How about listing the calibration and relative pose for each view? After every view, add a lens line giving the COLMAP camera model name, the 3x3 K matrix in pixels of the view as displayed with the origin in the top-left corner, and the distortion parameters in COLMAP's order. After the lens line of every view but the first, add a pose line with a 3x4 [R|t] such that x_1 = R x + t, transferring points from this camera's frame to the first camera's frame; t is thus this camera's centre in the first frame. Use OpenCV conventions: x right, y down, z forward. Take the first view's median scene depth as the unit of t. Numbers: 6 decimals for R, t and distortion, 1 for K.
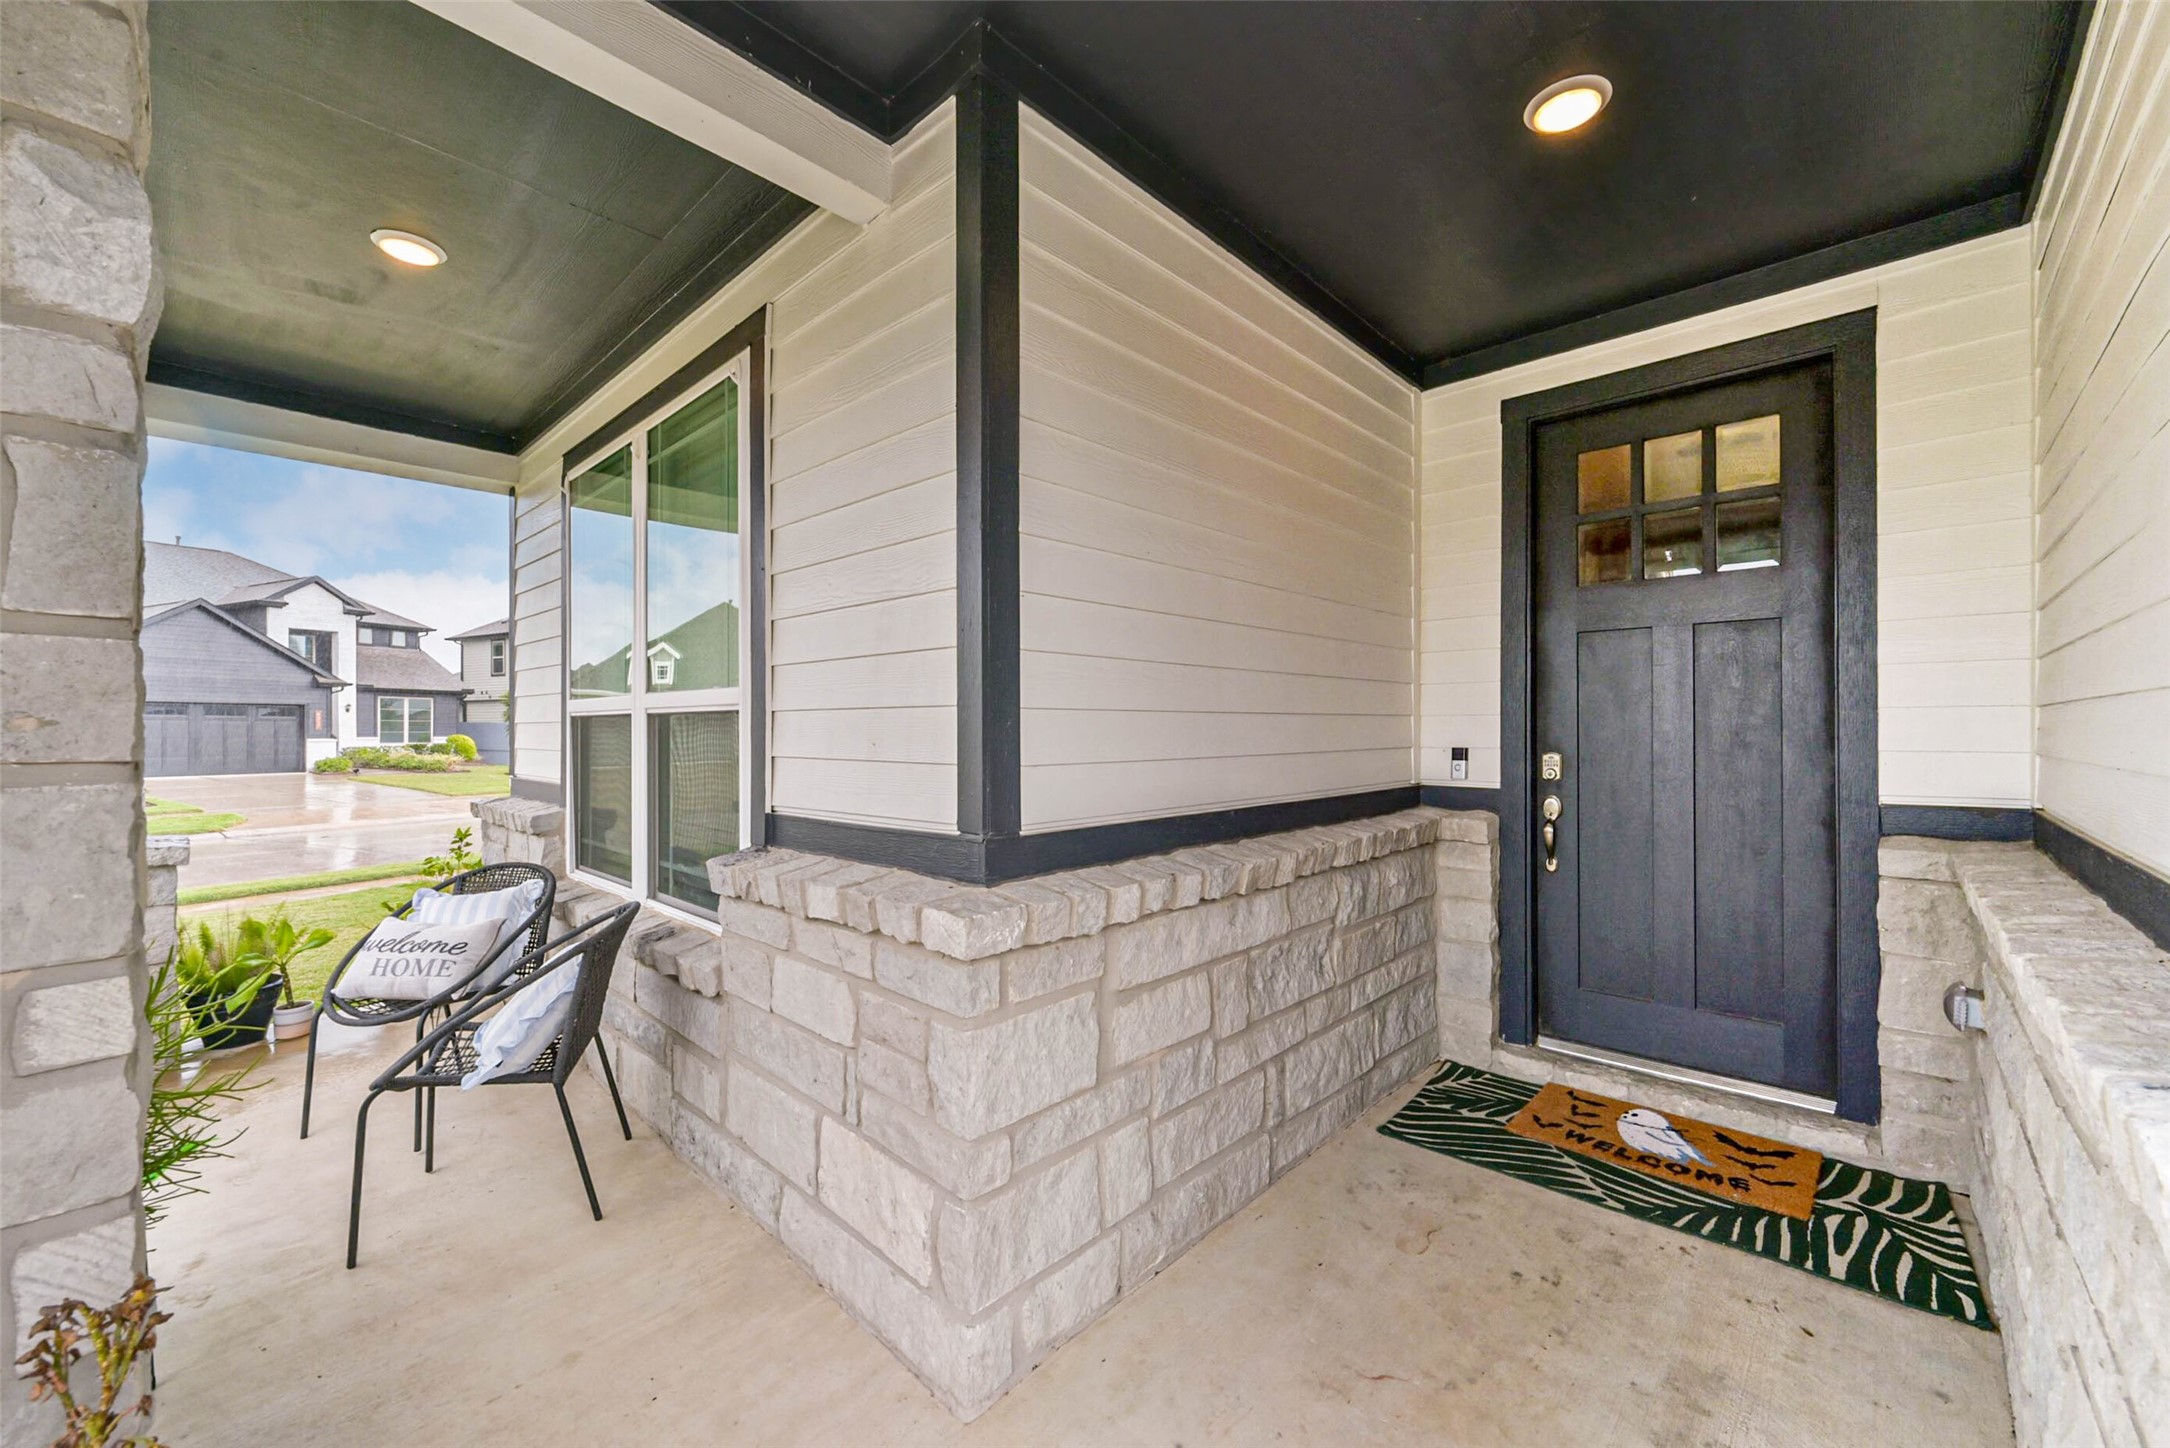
lens RADIAL K [[839.9, 0, 1094.4], [0, 839.9, 725.3], [0, 0, 1]] dist [0.001445, 0.000102]
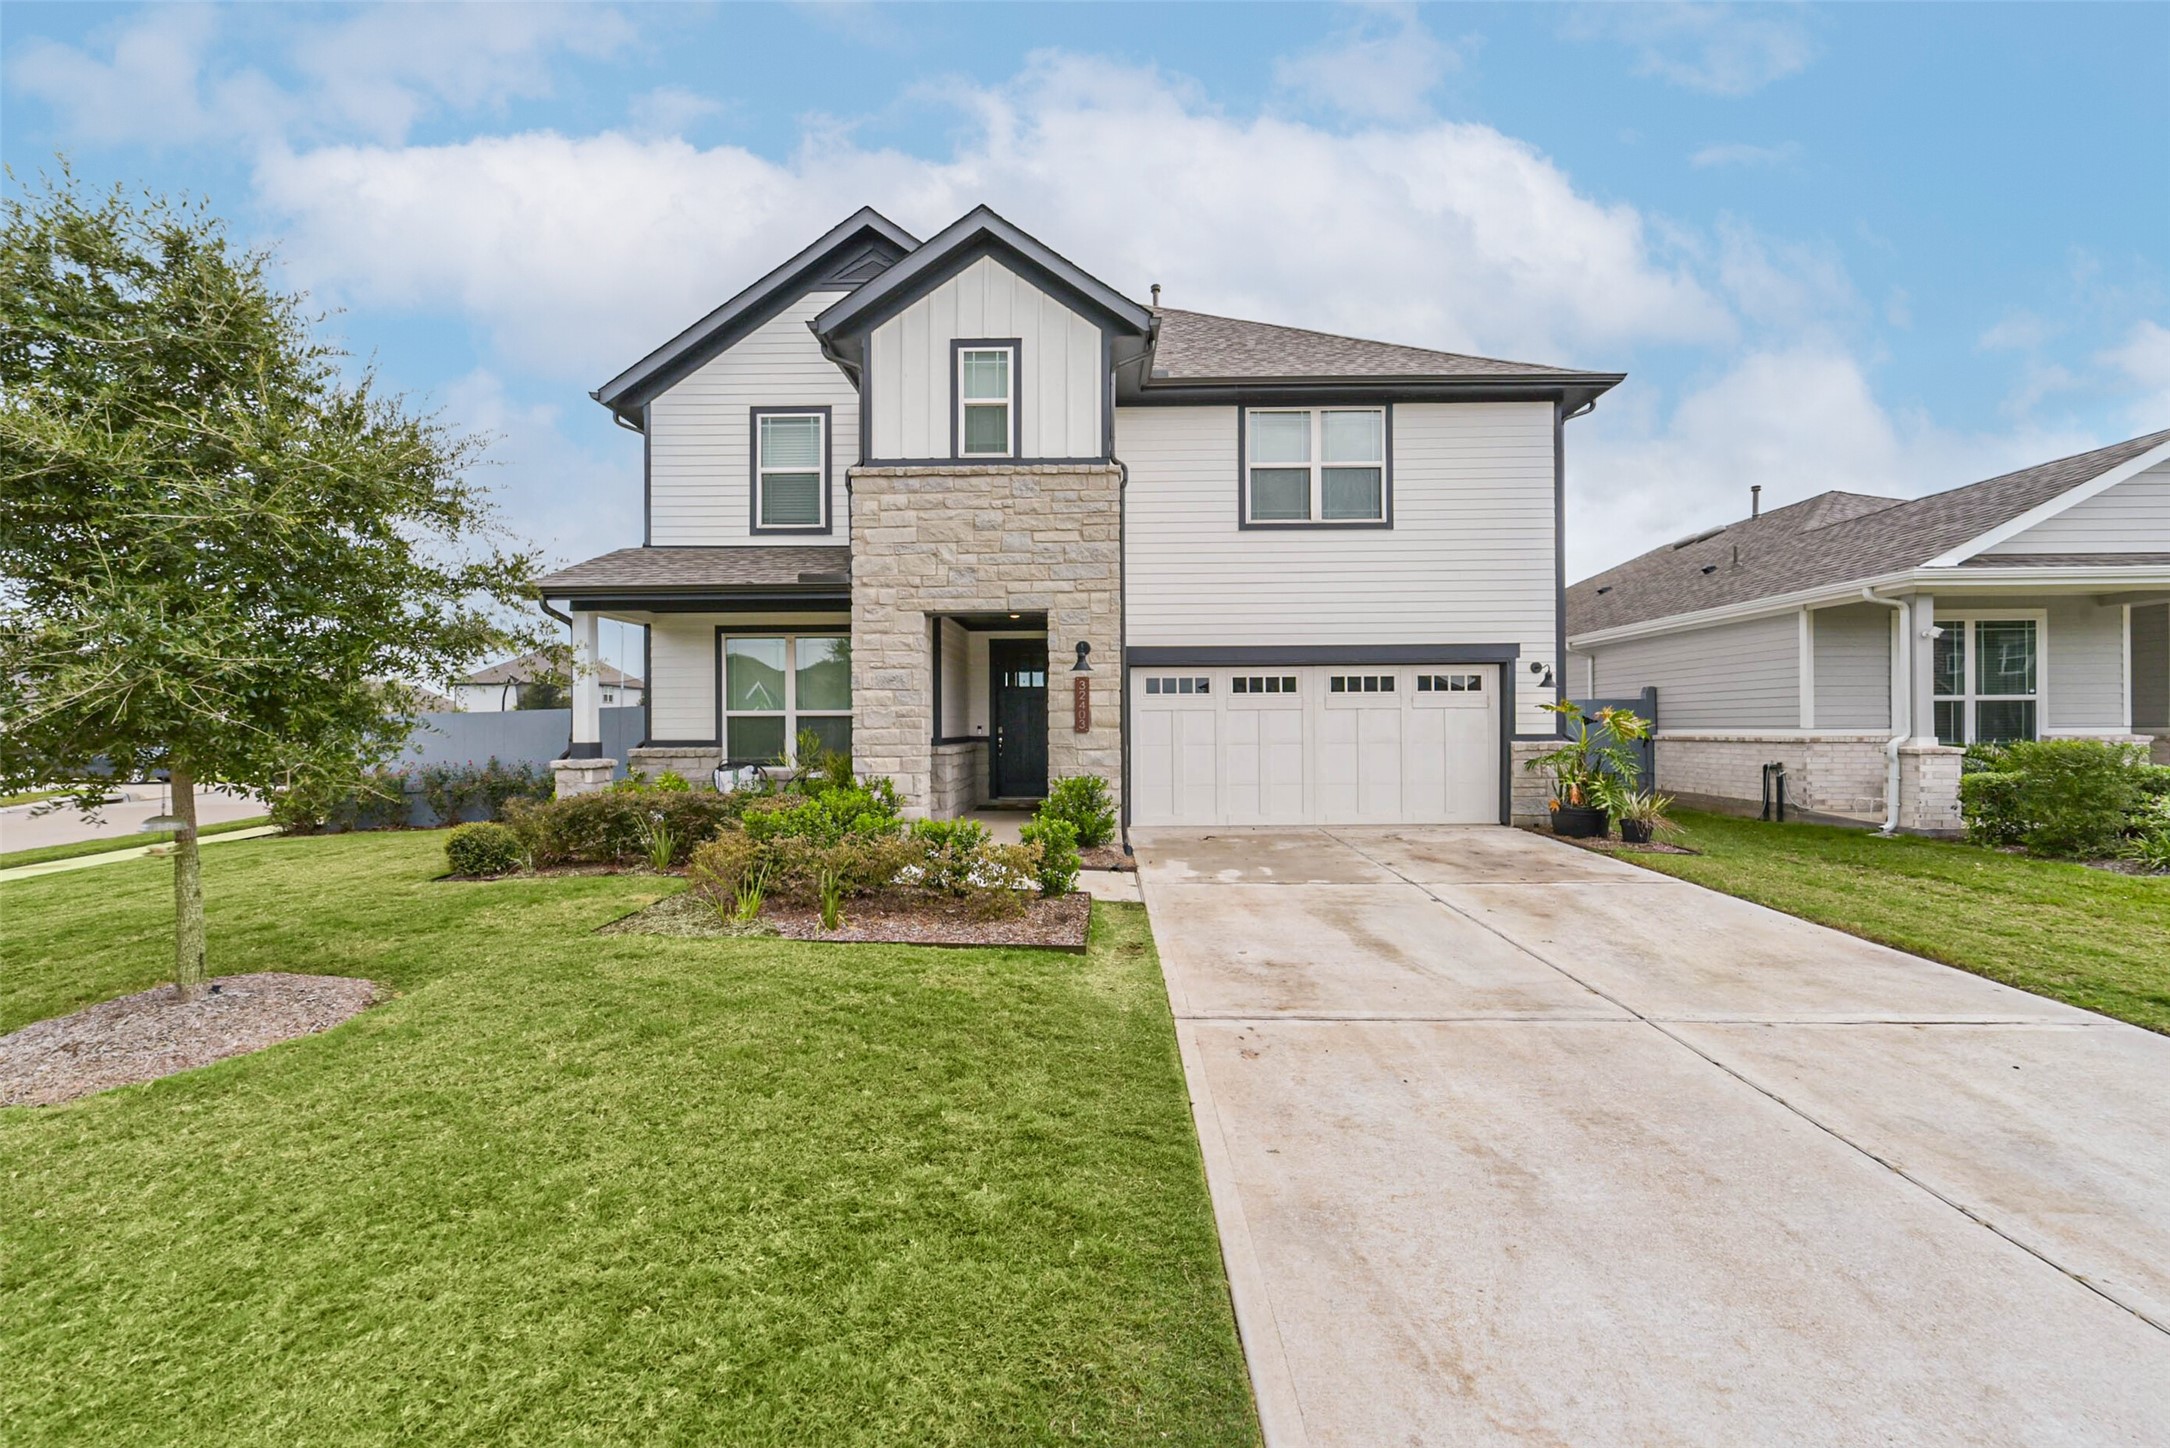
lens RADIAL K [[839.9, 0, 1094.4], [0, 839.9, 725.3], [0, 0, 1]] dist [0.001445, 0.000102]
pose [[0.739029, -0.001921, 0.673671, -2.367398], [0.002268, 0.999997, 0.000362, 0.031626], [-0.673669, 0.001260, 0.739032, -2.945952]]
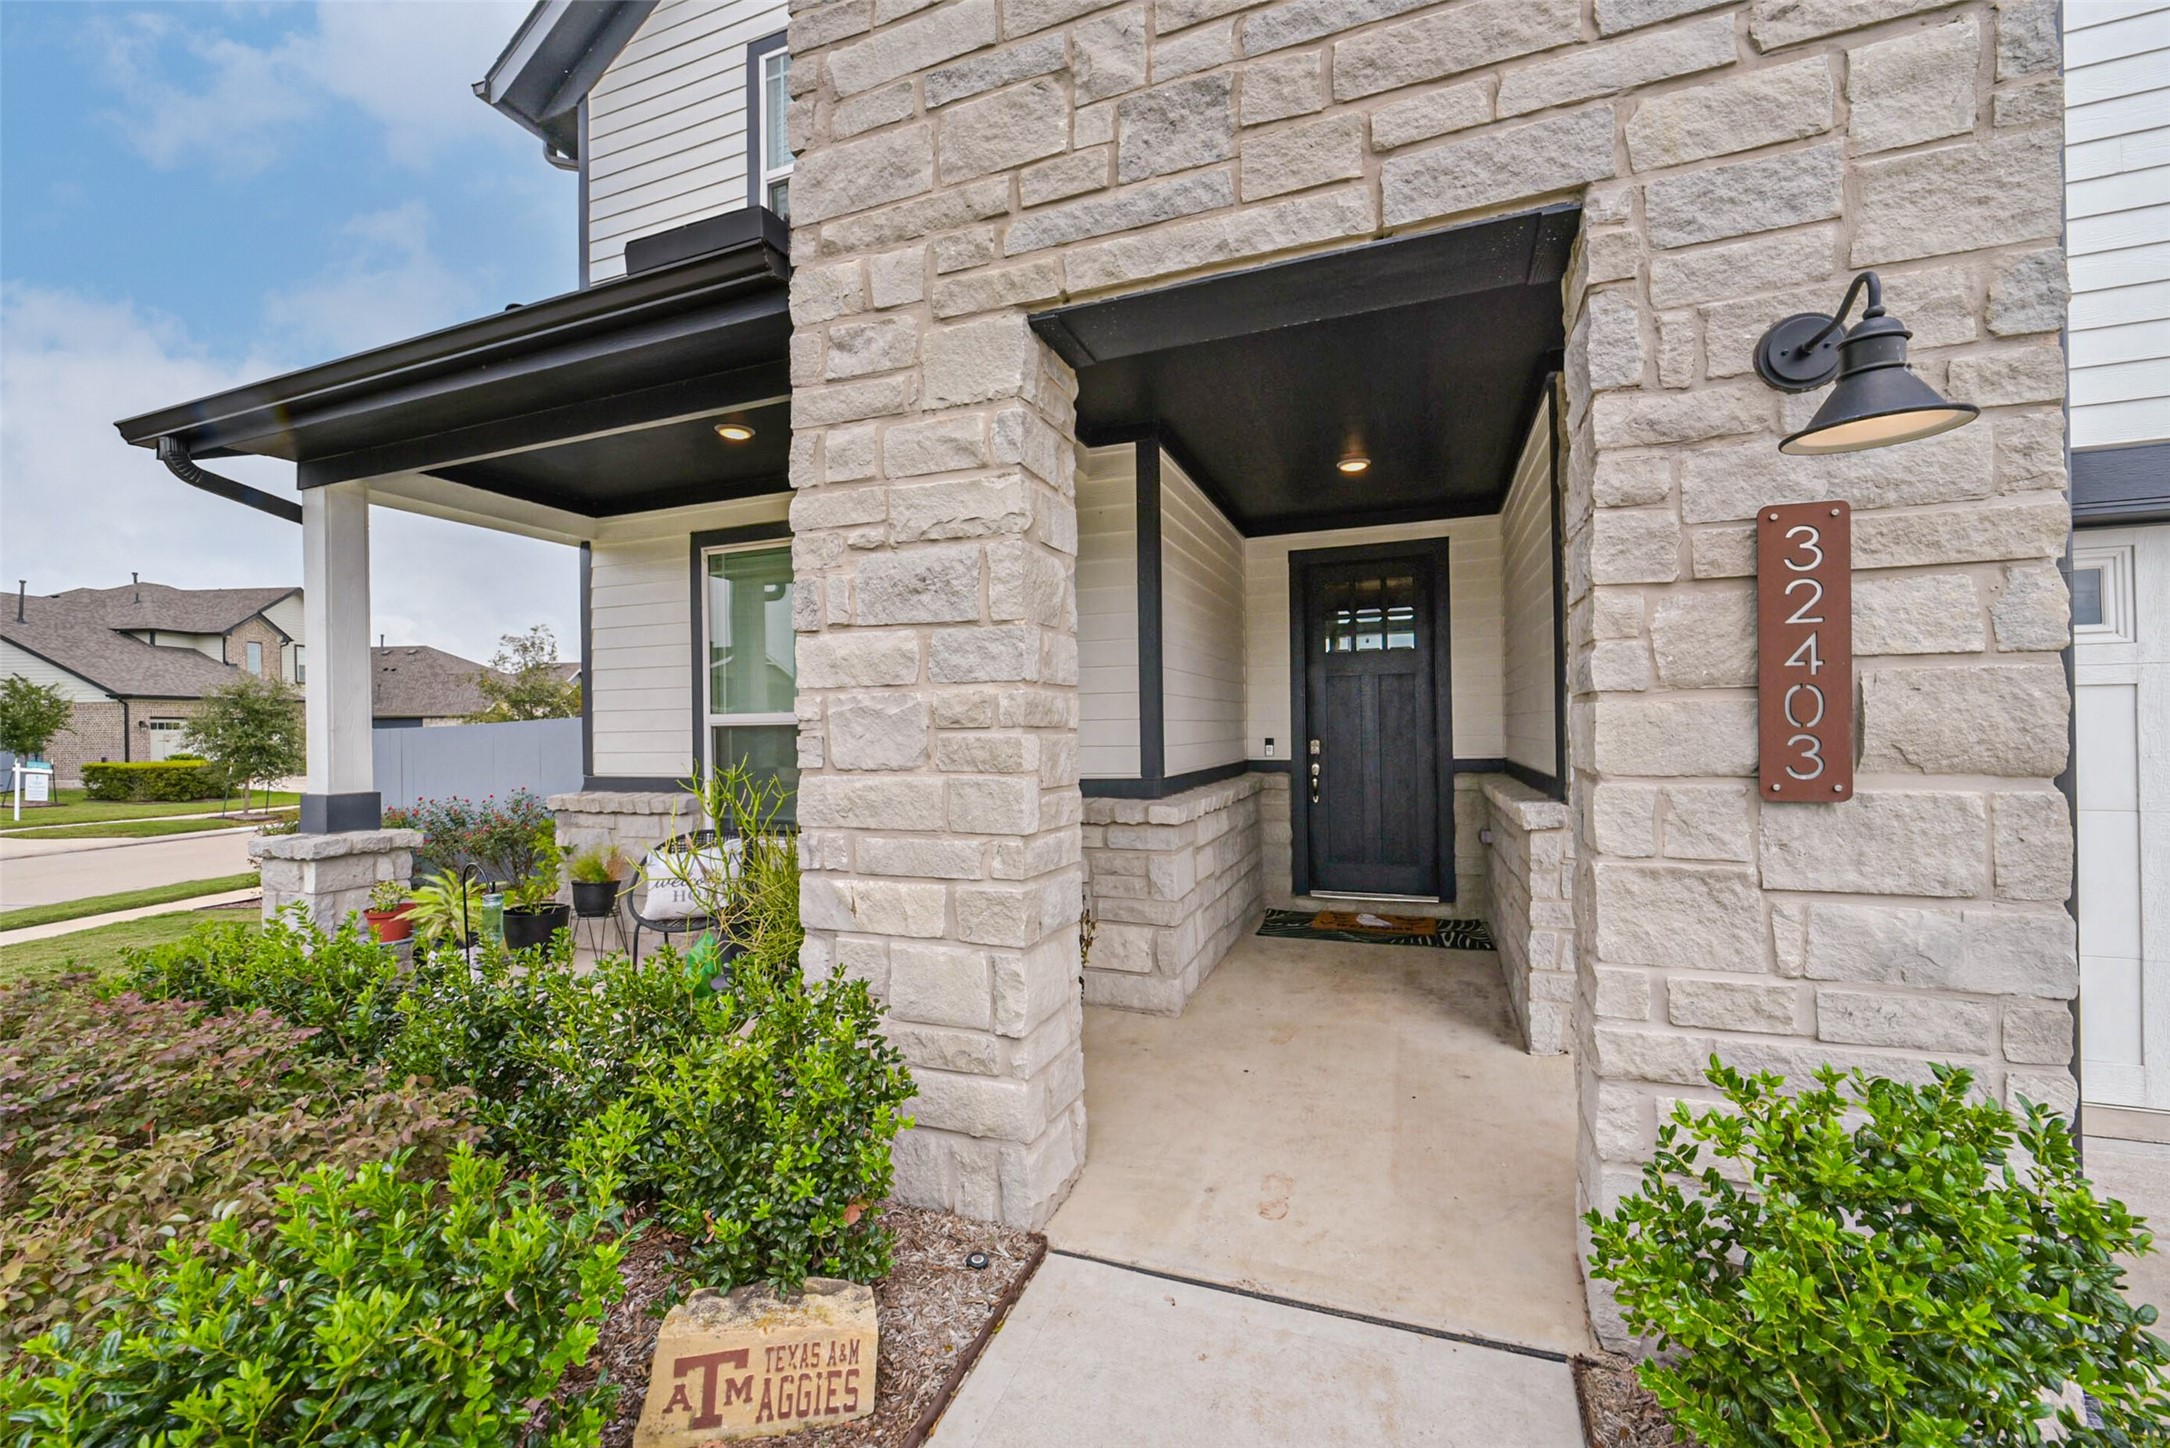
lens RADIAL K [[860.5, 0, 1085.0], [0, 860.5, 724.0], [0, 0, 1]] dist [-0.000725, -0.000047]
pose [[0.927370, -0.010551, 0.373997, -0.833508], [0.012987, 0.999908, -0.003995, -0.002274], [-0.373920, 0.008562, 0.927421, -0.759998]]
